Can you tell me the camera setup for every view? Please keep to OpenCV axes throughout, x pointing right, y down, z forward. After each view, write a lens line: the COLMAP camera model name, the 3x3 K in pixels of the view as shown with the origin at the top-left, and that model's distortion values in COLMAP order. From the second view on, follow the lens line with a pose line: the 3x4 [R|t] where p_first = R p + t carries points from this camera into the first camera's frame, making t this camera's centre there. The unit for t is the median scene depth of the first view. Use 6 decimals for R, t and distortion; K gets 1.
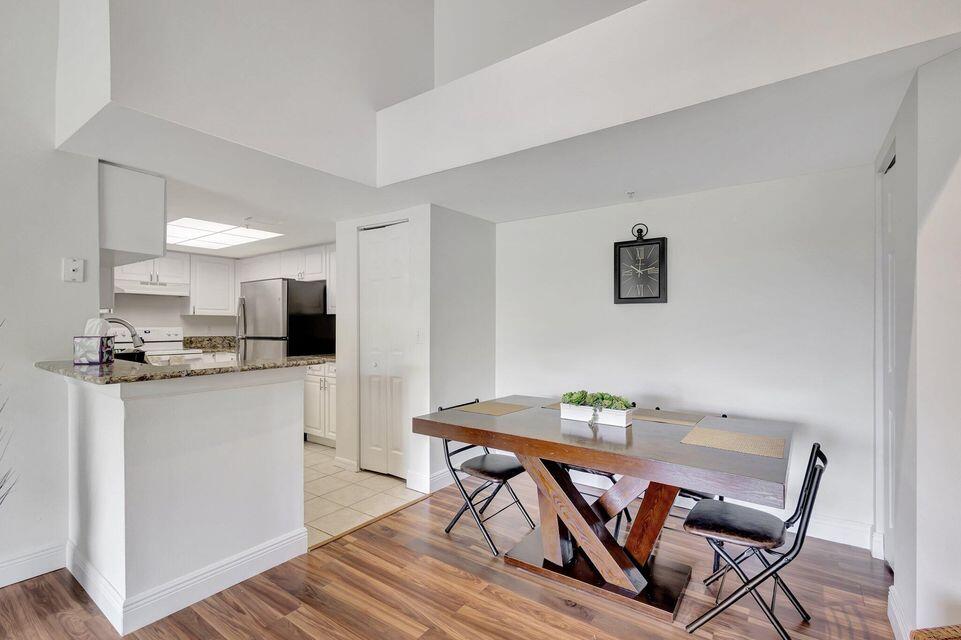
lens RADIAL K [[430.1, 0, 469.9], [0, 430.1, 324.0], [0, 0, 1]] dist [0.000025, -0.000095]
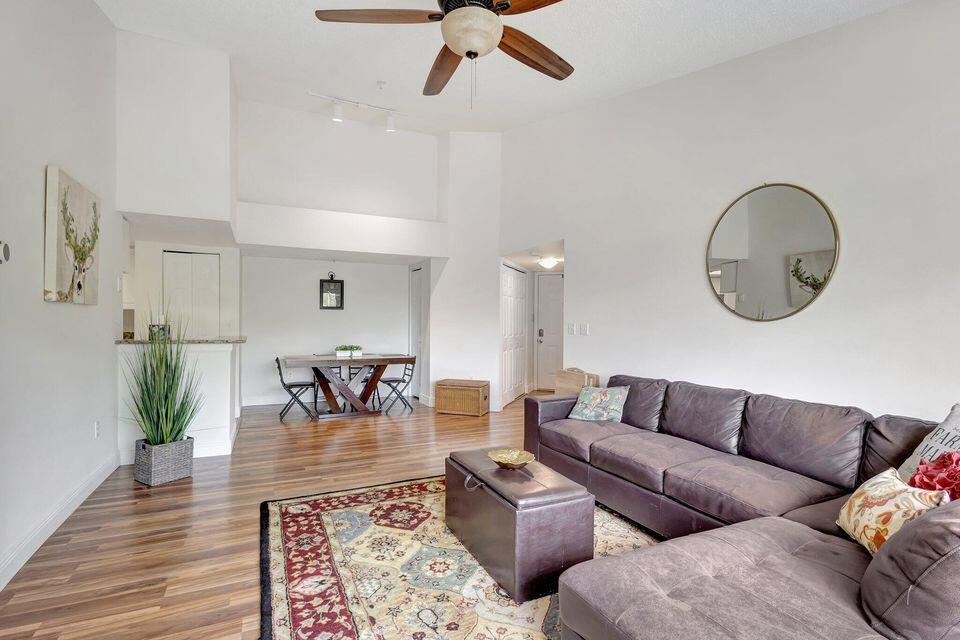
lens RADIAL K [[478.3, 0, 483.3], [0, 478.3, 319.0], [0, 0, 1]] dist [0.001179, -0.001963]
pose [[0.458633, 0.003196, 0.888620, -1.371181], [-0.009416, 0.999955, 0.001263, -0.009904], [-0.888576, -0.008946, 0.458642, -0.764473]]
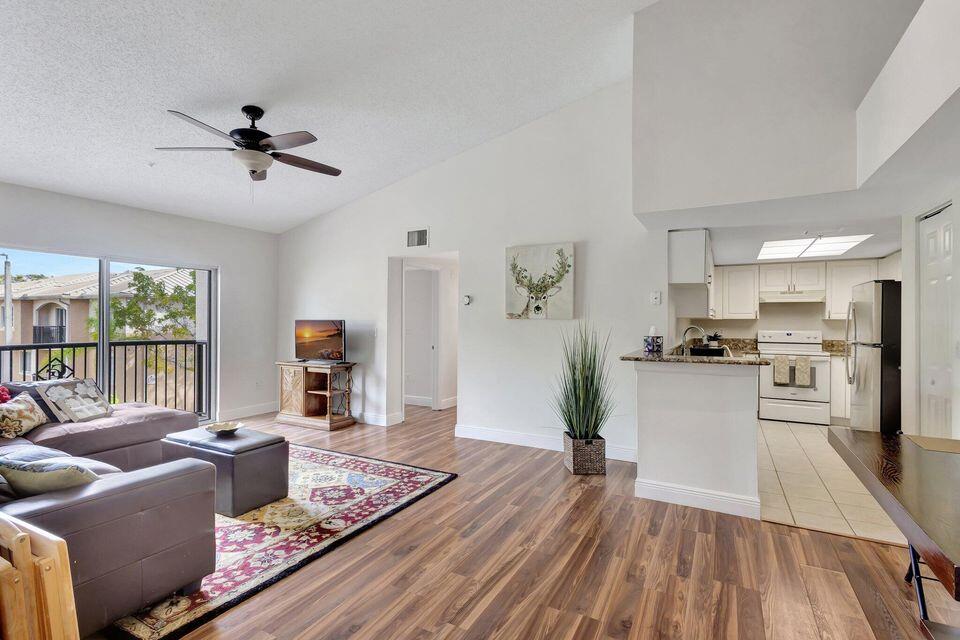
lens RADIAL K [[469.7, 0, 495.1], [0, 469.7, 321.5], [0, 0, 1]] dist [0.015307, -0.000579]
pose [[0.150670, -0.003601, -0.988578, 0.617660], [-0.000825, 0.999993, -0.003768, -0.018605], [0.988584, 0.001383, 0.150666, 0.043599]]
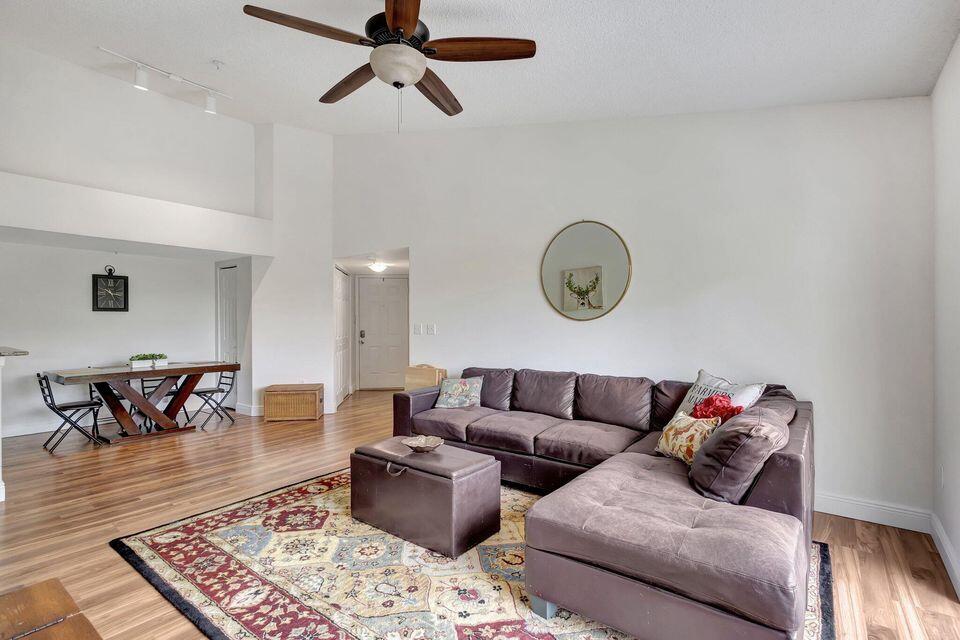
lens RADIAL K [[462.7, 0, 504.4], [0, 462.7, 322.0], [0, 0, 1]] dist [0.000488, -0.000589]
pose [[-0.023002, -0.003743, 0.999728, -1.530299], [0.000589, 0.999993, 0.003758, -0.010807], [-0.999735, 0.000675, -0.023000, -0.567447]]
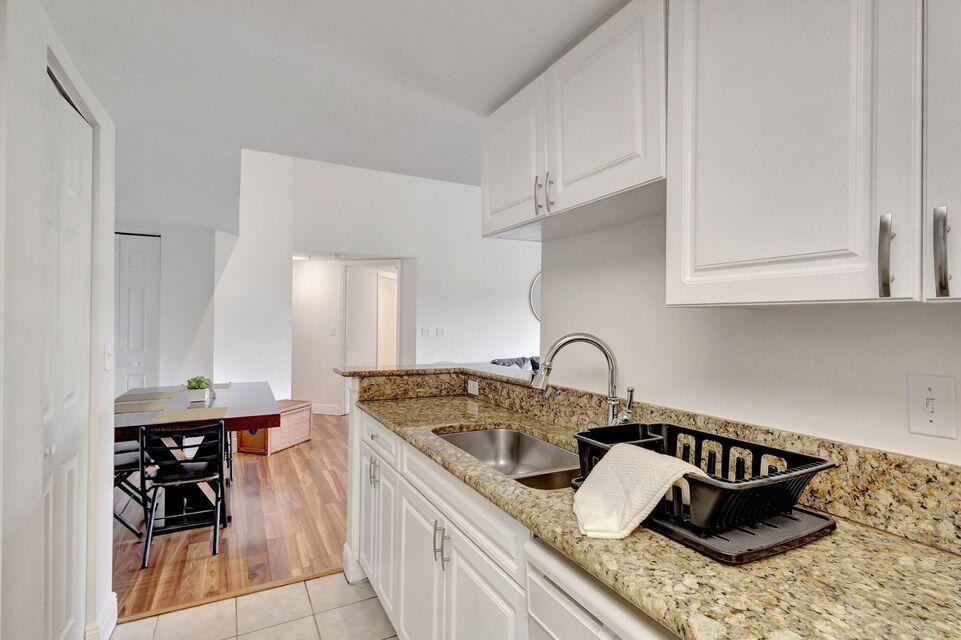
lens RADIAL K [[430.1, 0, 469.9], [0, 430.1, 324.0], [0, 0, 1]] dist [0.000025, -0.000095]
pose [[-0.894417, -0.010432, 0.447113, -0.791752], [-0.012811, 0.999915, -0.002298, -0.018974], [-0.447051, -0.007784, -0.894474, 1.305754]]
